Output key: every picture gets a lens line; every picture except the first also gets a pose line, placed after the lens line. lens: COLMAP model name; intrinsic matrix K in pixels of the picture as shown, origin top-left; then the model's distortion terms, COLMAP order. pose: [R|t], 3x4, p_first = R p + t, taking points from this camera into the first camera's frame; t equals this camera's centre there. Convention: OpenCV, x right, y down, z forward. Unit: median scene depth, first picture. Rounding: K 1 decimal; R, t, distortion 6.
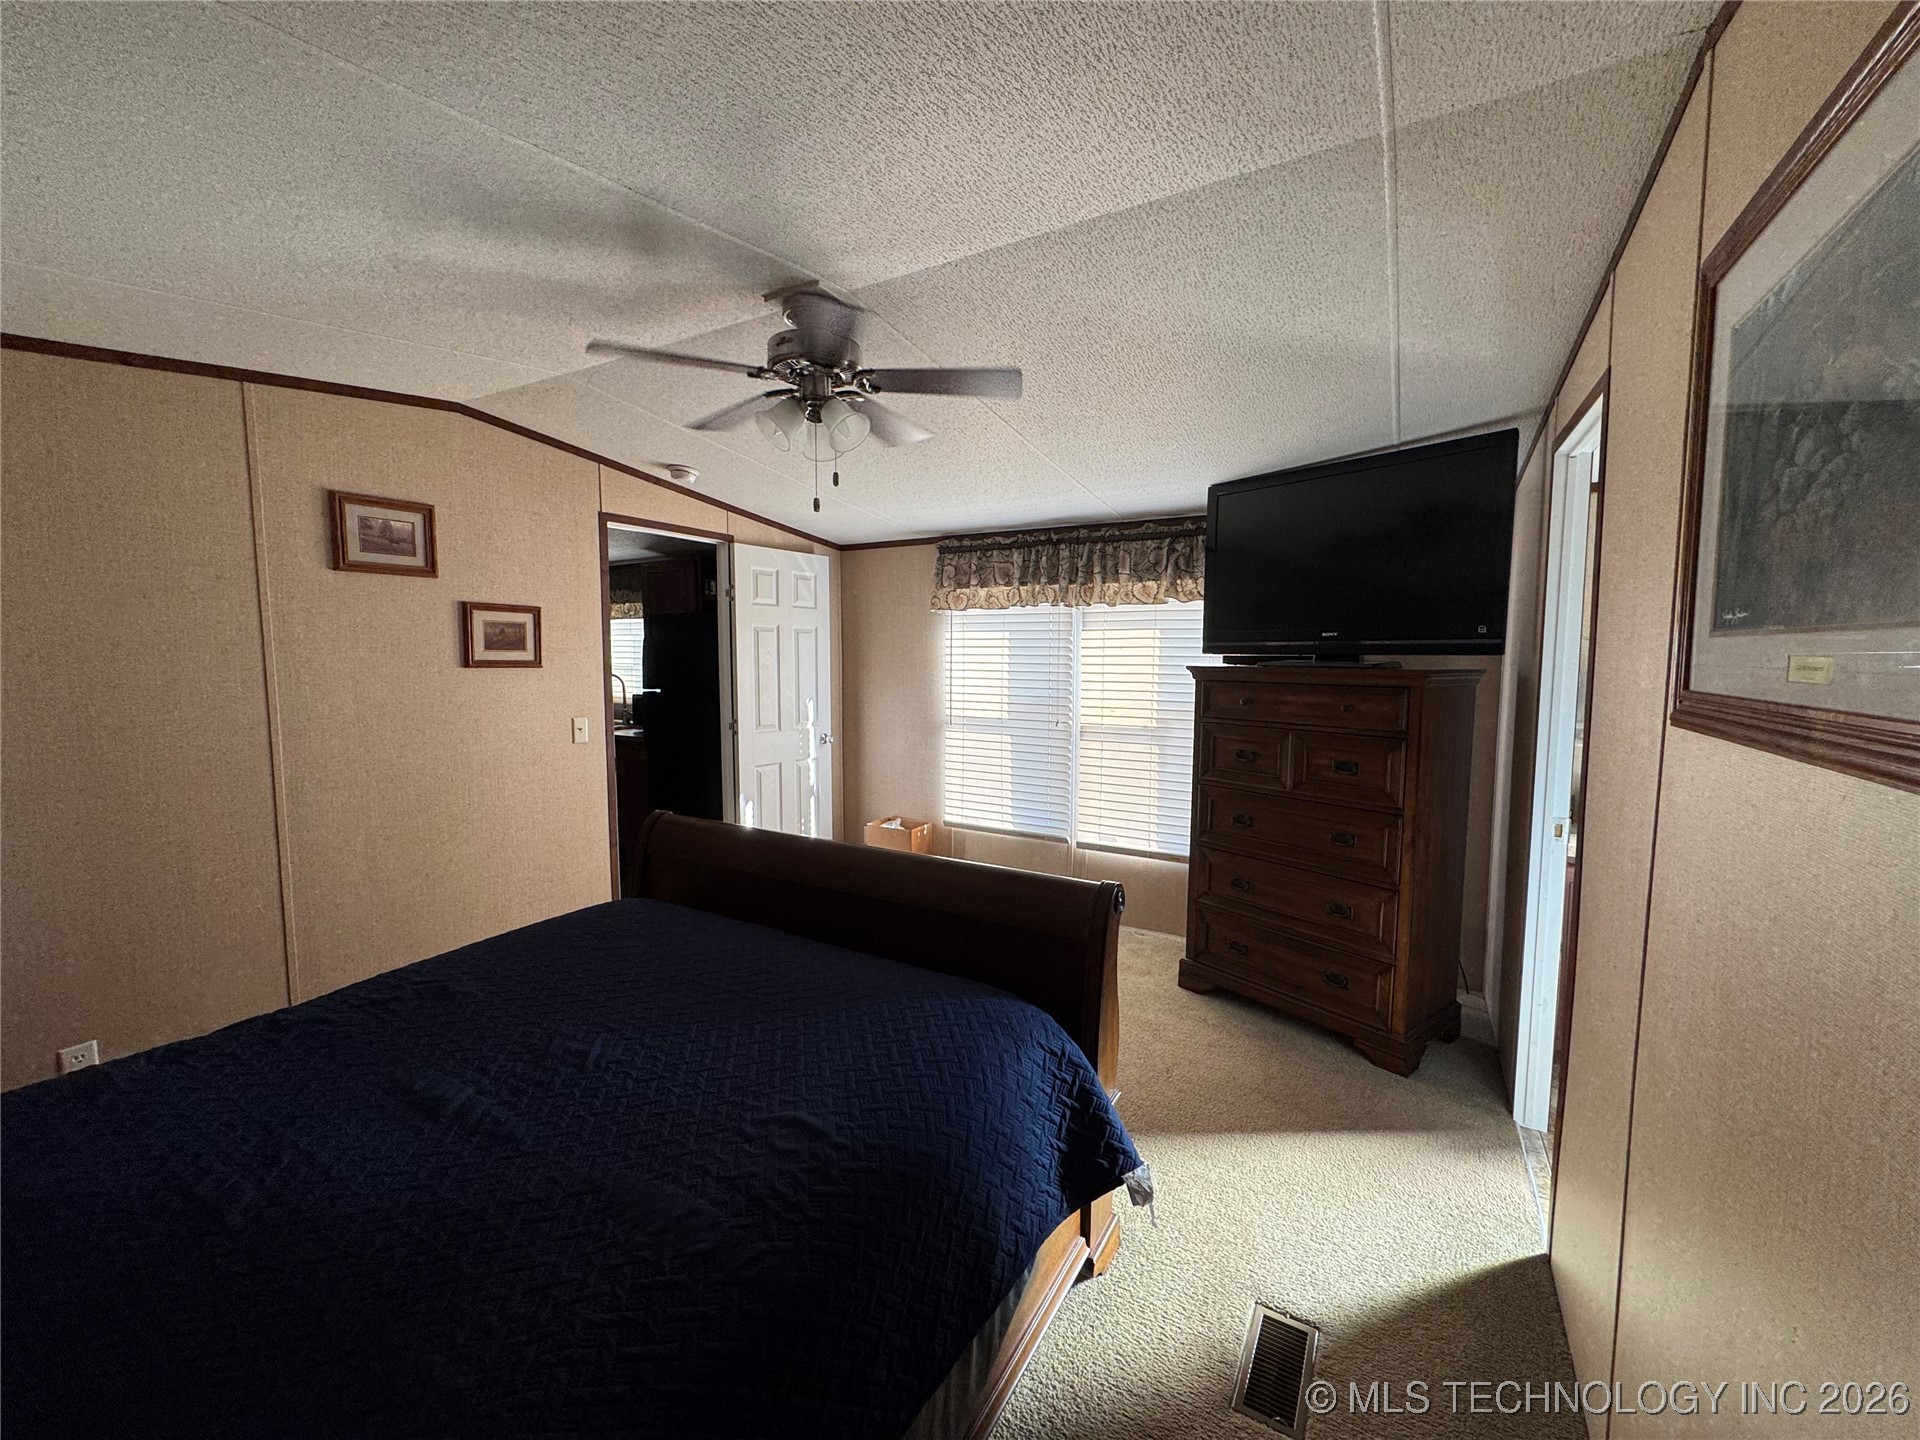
lens RADIAL K [[766.5, 0, 959.3], [0, 766.5, 716.5], [0, 0, 1]] dist [-0.001910, -0.000013]
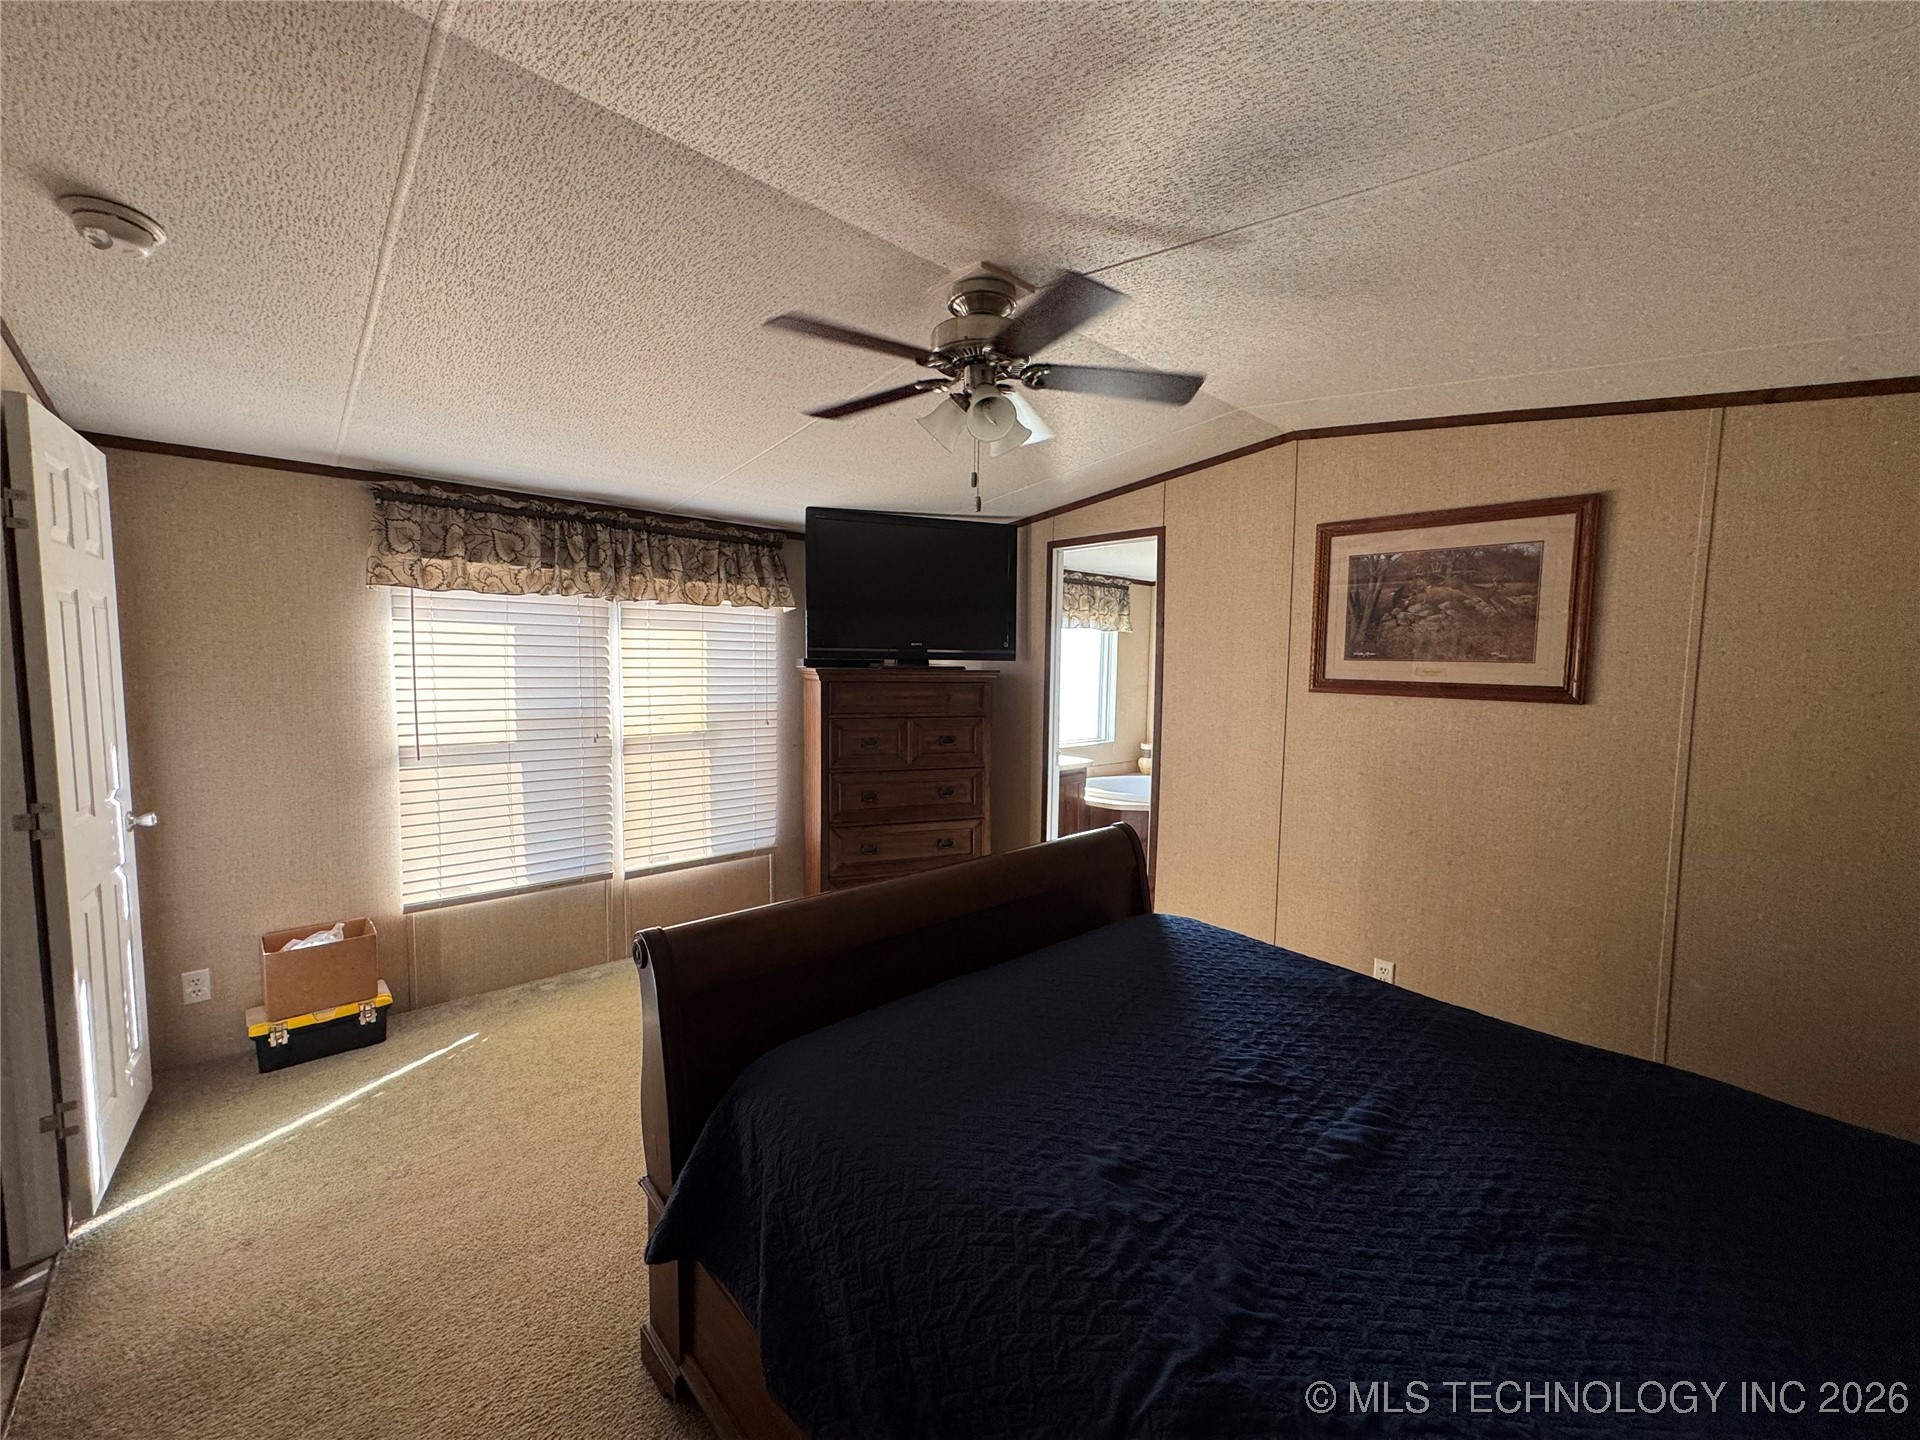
lens RADIAL K [[766.5, 0, 959.3], [0, 766.5, 716.5], [0, 0, 1]] dist [-0.001910, -0.000013]
pose [[0.297260, -0.072494, 0.952040, -0.559325], [0.065353, 0.996320, 0.055460, -0.036441], [-0.952557, 0.045732, 0.300904, 0.380870]]
